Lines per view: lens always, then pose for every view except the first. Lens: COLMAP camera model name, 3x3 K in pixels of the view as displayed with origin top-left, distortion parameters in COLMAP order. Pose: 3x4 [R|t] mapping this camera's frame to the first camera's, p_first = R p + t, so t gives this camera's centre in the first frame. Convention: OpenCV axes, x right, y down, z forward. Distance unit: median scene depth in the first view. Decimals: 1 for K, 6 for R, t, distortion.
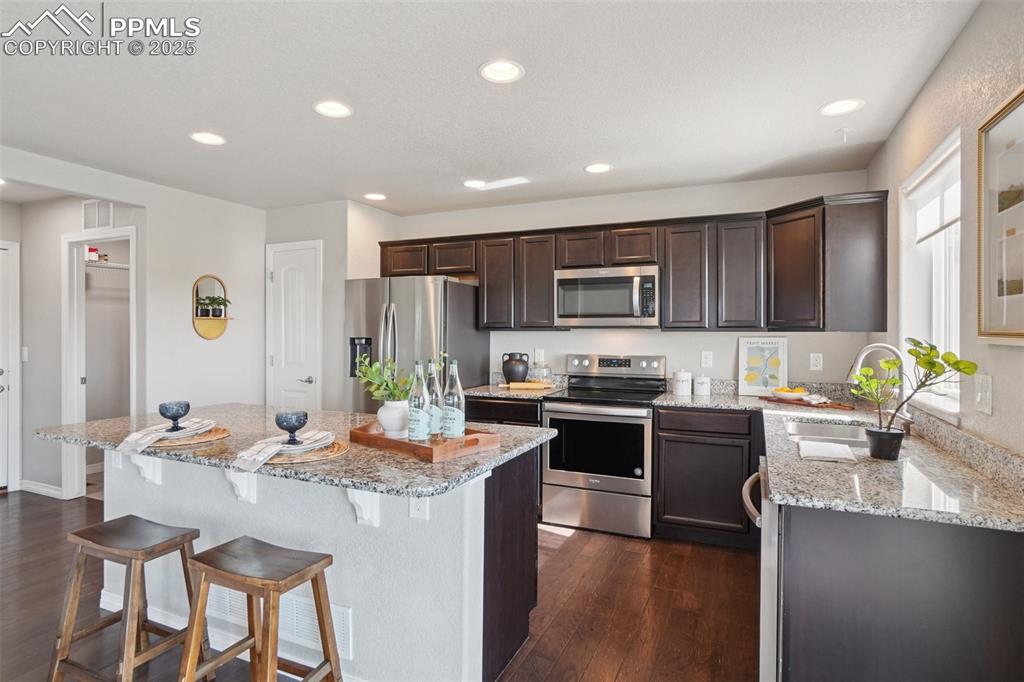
lens RADIAL K [[538.3, 0, 511.2], [0, 538.3, 334.9], [0, 0, 1]] dist [-0.042207, 0.025164]
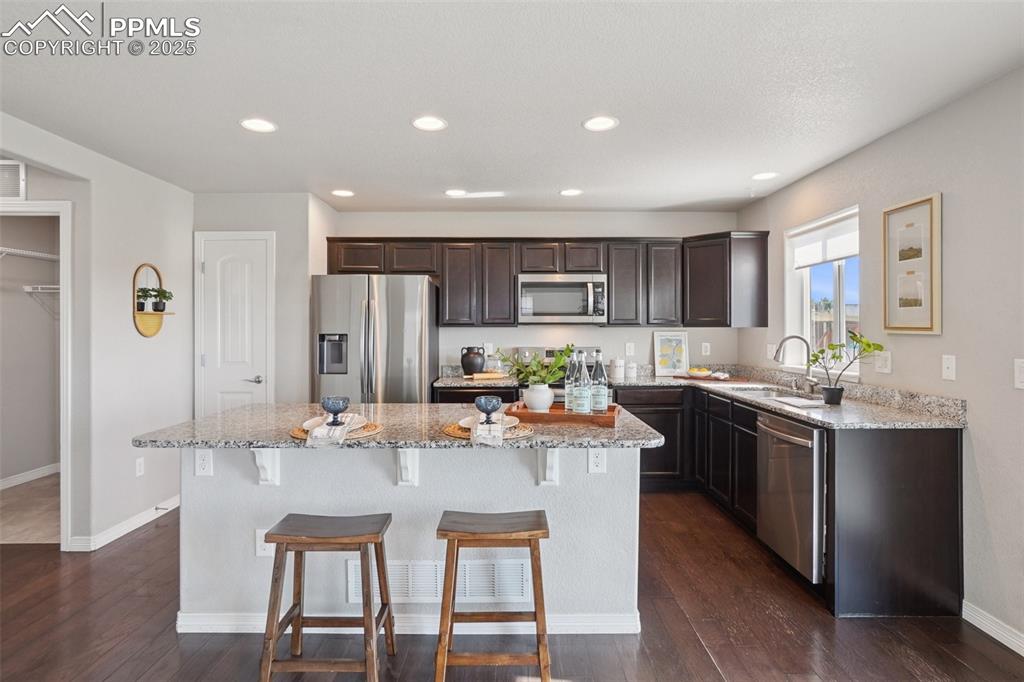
lens RADIAL K [[535.5, 0, 512.5], [0, 535.5, 325.7], [0, 0, 1]] dist [-0.031635, 0.000533]
pose [[0.910763, -0.000285, 0.412929, -0.428931], [0.004582, 0.999945, -0.009417, 0.000811], [-0.412904, 0.010469, 0.910715, -0.040751]]
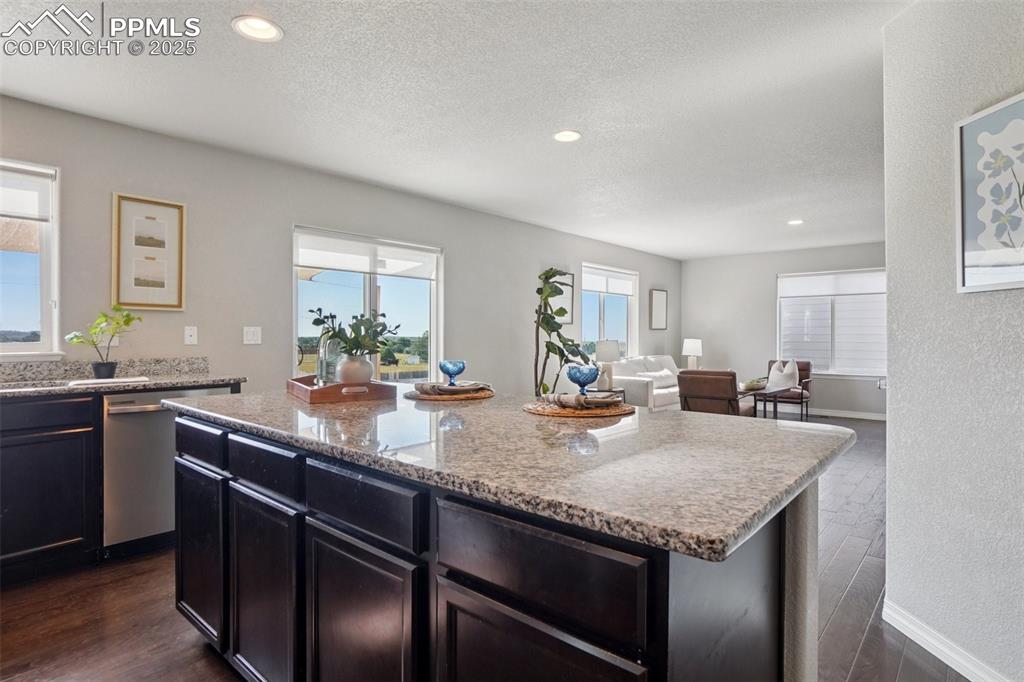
lens RADIAL K [[538.3, 0, 511.2], [0, 538.3, 334.9], [0, 0, 1]] dist [-0.042207, 0.025164]
pose [[-0.956121, -0.002634, 0.292959, -0.448016], [-0.000772, 0.999979, 0.006472, 0.043259], [-0.292970, 0.005962, -0.956103, 1.063340]]
